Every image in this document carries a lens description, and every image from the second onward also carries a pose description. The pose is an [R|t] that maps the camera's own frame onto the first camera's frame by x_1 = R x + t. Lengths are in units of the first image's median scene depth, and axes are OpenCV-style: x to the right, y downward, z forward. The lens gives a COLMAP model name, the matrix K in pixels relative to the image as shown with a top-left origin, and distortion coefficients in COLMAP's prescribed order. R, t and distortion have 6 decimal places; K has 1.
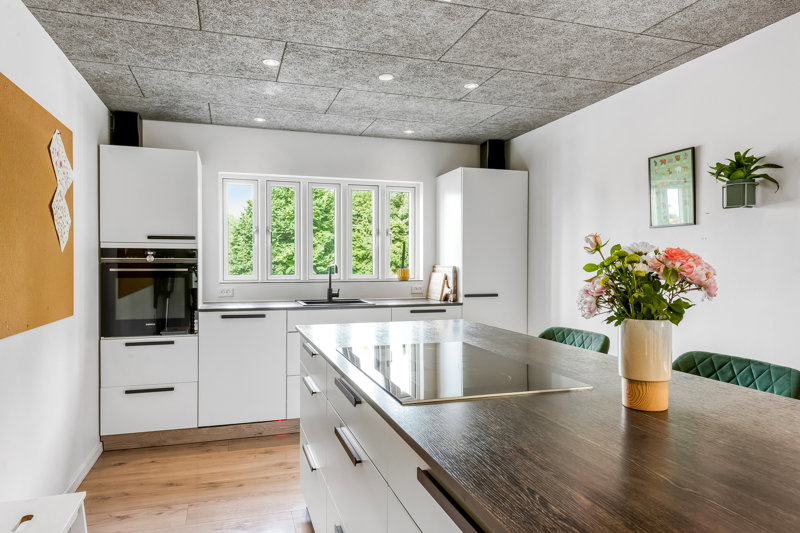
lens RADIAL K [[532.2, 0, 400.0], [0, 532.2, 266.5], [0, 0, 1]] dist [0.003987, -0.000110]
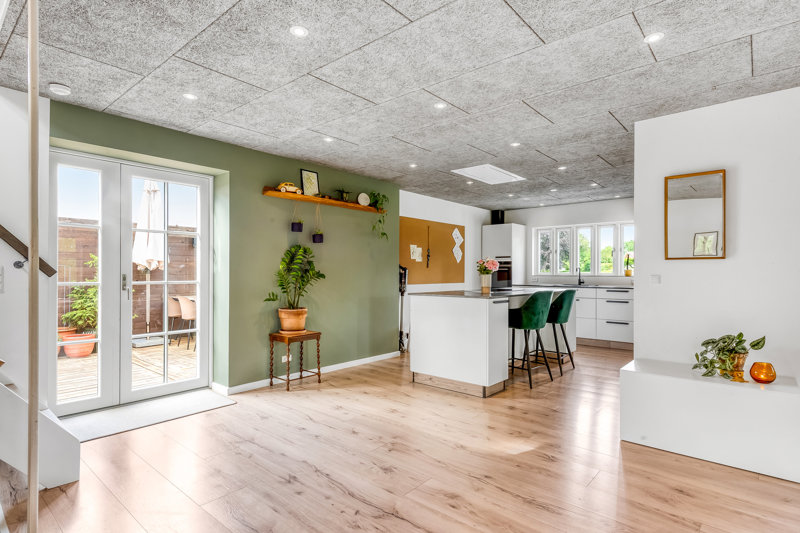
lens RADIAL K [[418.4, 0, 399.8], [0, 418.4, 269.9], [0, 0, 1]] dist [0.003993, -0.000130]
pose [[0.521204, -0.002355, -0.853429, 0.993954], [-0.007988, 0.999939, -0.007638, 0.027175], [0.853394, 0.010798, 0.521154, -0.487675]]
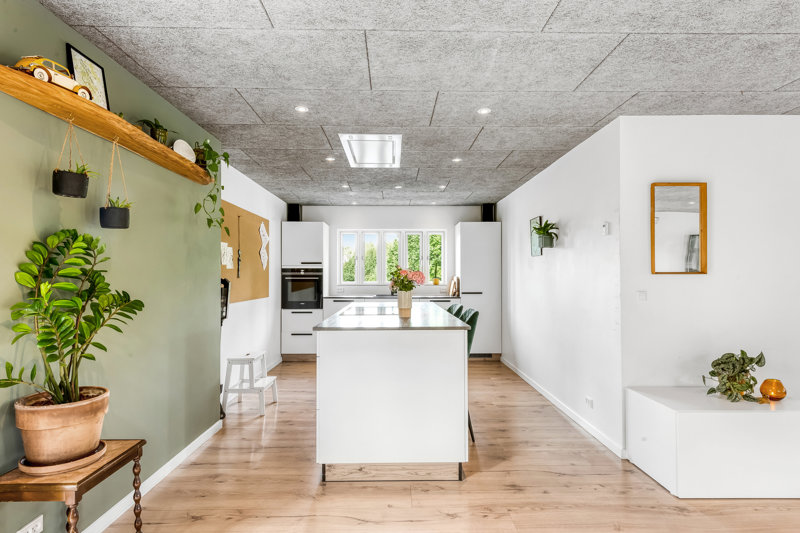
lens RADIAL K [[418.4, 0, 399.8], [0, 418.4, 269.9], [0, 0, 1]] dist [0.003993, -0.000130]
pose [[0.957191, -0.004722, -0.289418, 0.360743], [-0.000910, 0.999813, -0.019320, 0.004694], [0.289455, 0.018756, 0.957008, -0.459233]]
